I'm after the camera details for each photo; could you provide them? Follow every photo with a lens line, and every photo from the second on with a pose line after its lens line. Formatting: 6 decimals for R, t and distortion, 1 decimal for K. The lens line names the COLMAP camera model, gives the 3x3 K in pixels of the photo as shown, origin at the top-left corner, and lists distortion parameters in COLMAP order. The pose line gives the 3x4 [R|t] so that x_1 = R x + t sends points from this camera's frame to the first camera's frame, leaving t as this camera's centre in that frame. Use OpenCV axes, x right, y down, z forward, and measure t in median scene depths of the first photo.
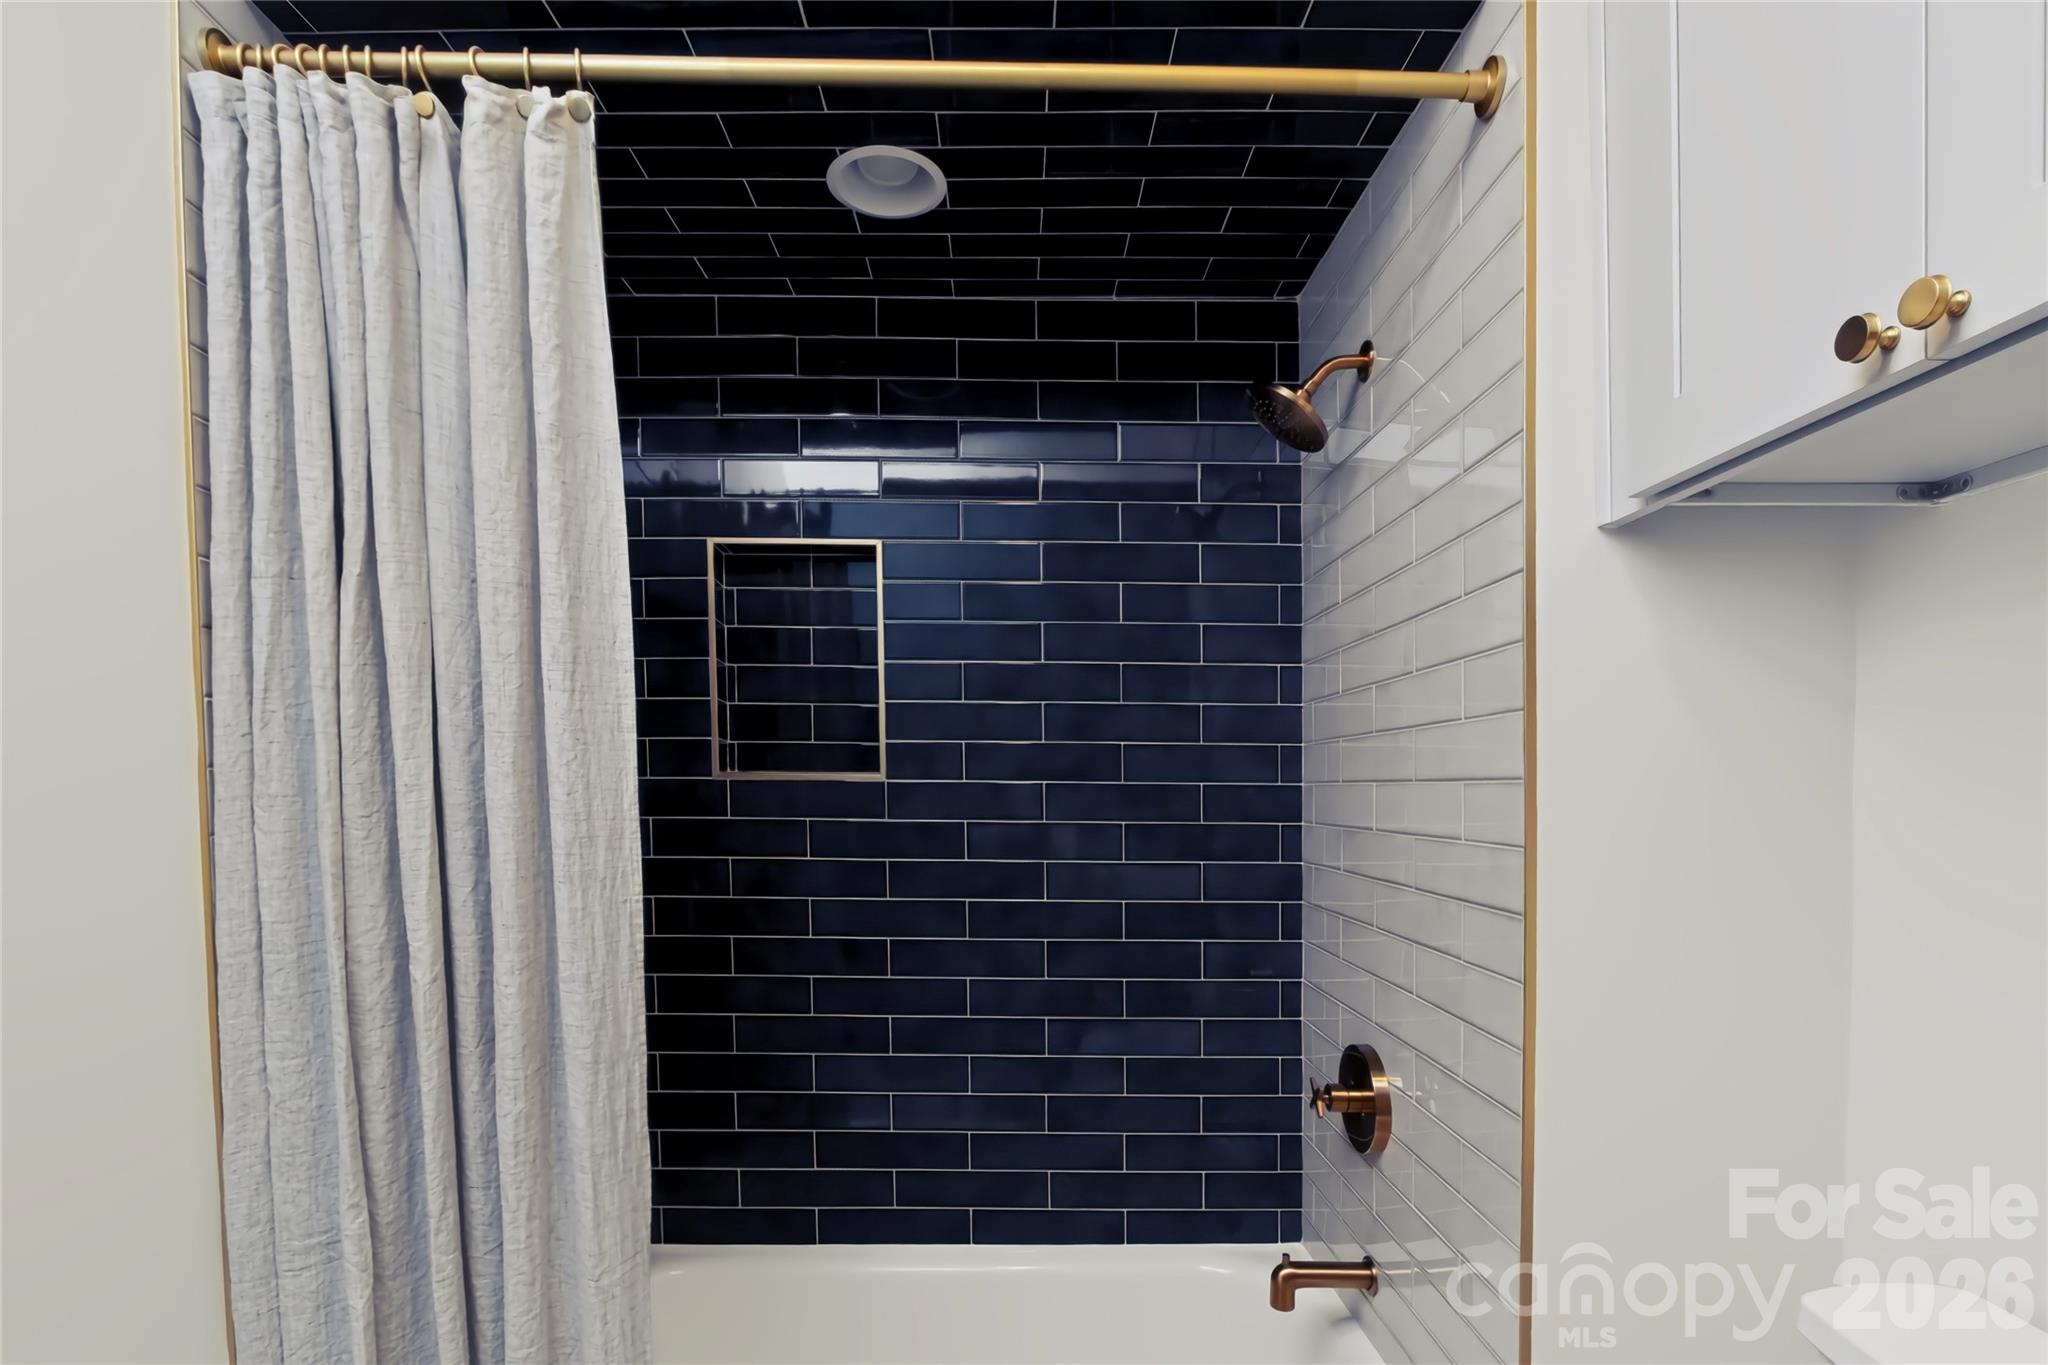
lens RADIAL K [[977.6, 0, 1106.9], [0, 977.6, 735.4], [0, 0, 1]] dist [-0.025178, 0.003268]
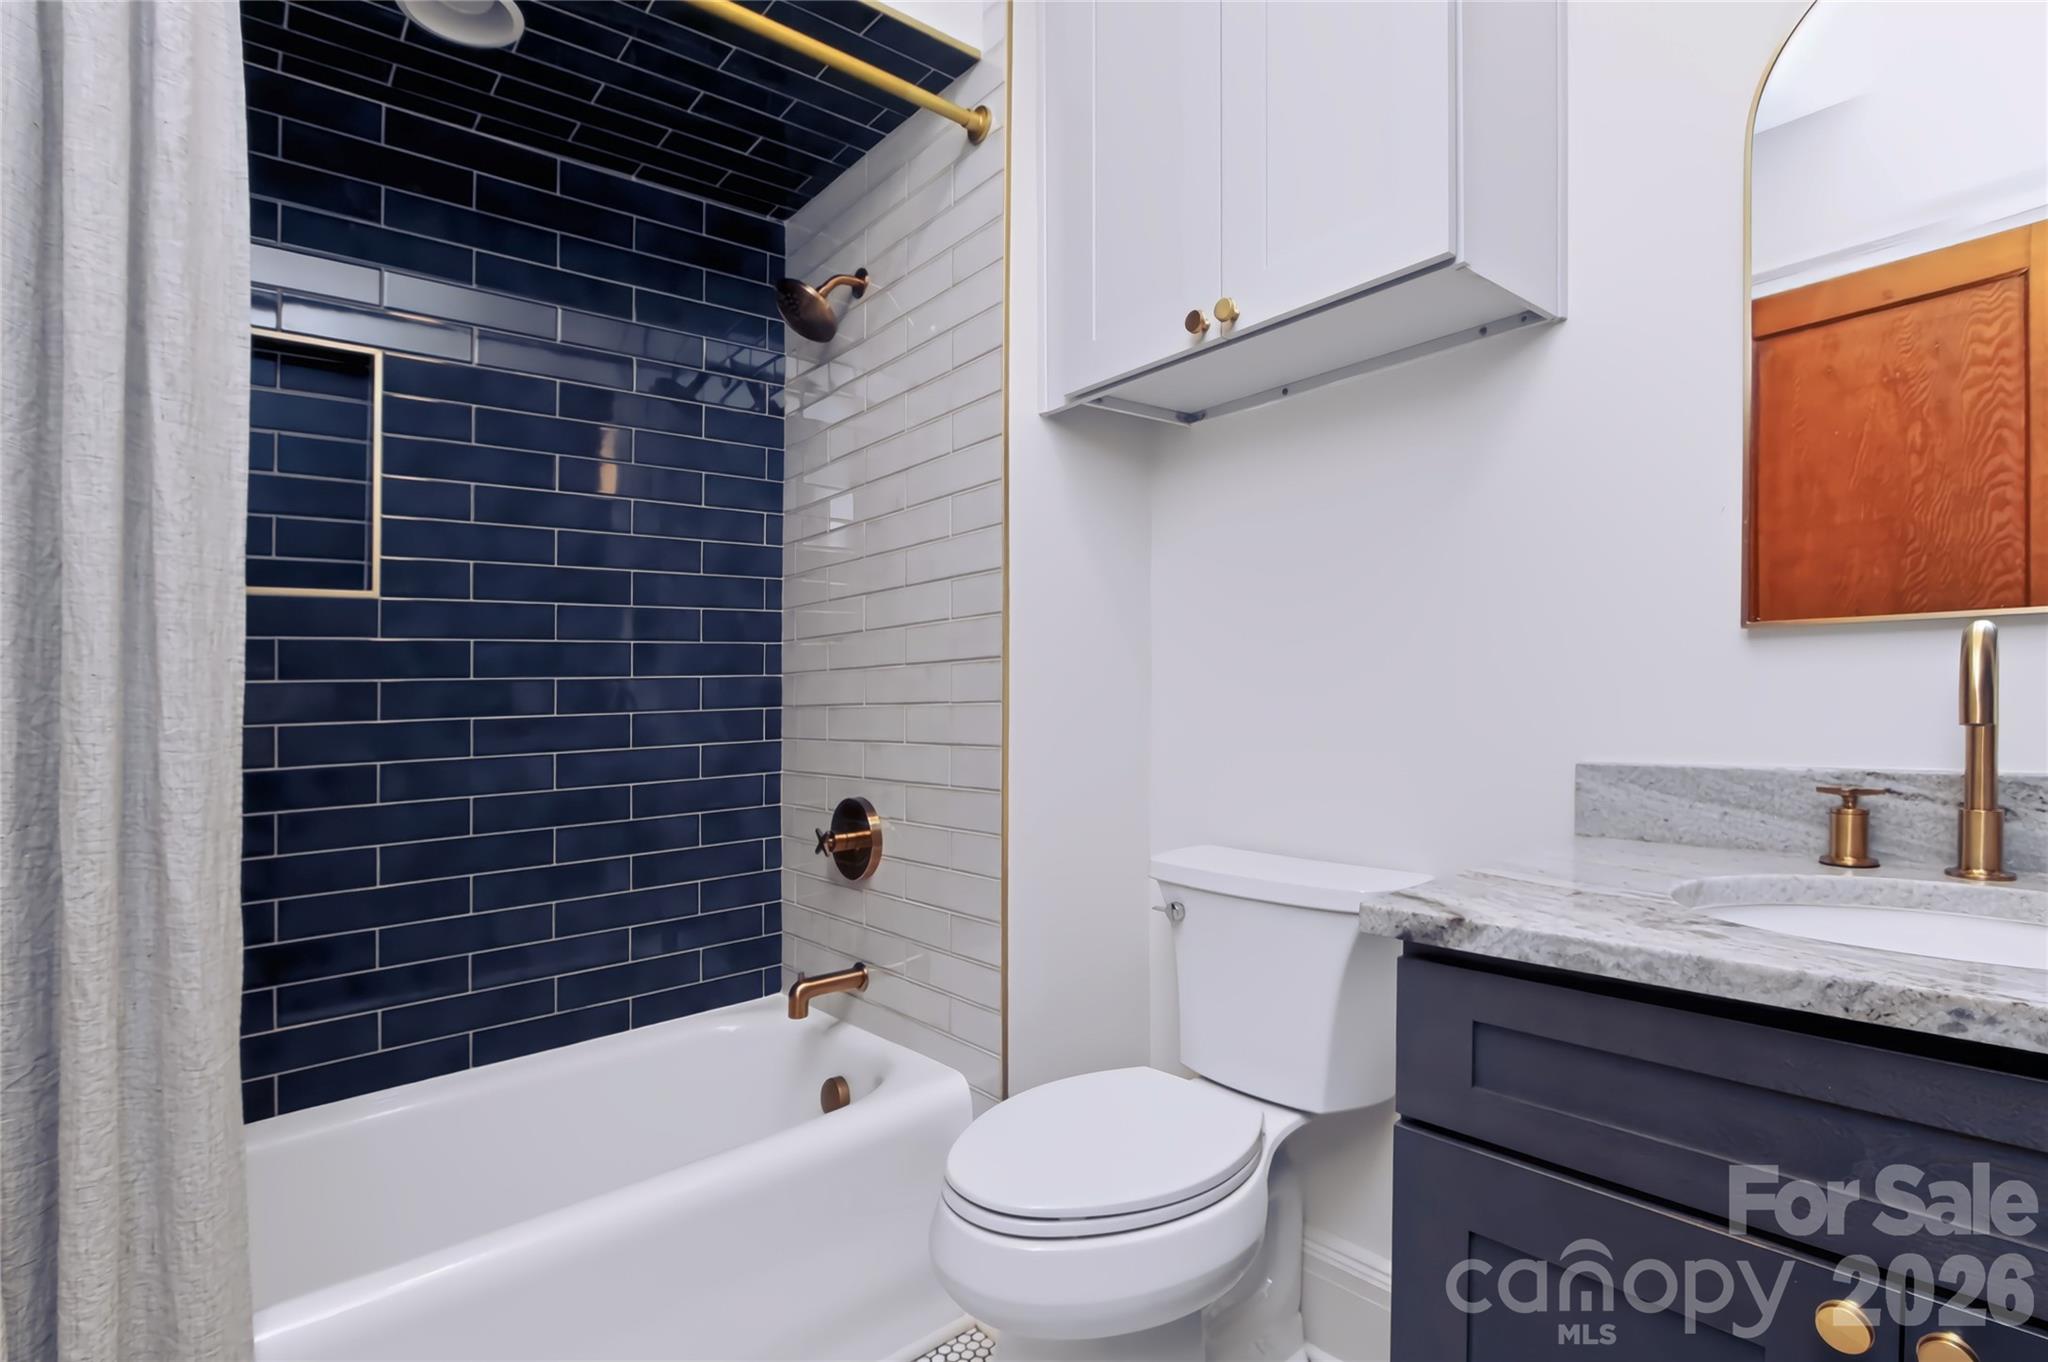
lens RADIAL K [[977.6, 0, 1013.1], [0, 977.6, 675.0], [0, 0, 1]] dist [-0.025178, 0.003268]
pose [[0.775791, -0.007576, 0.630944, -0.499341], [0.020112, 0.999717, -0.012725, 0.214002], [-0.630669, 0.022561, 0.775724, -0.206299]]
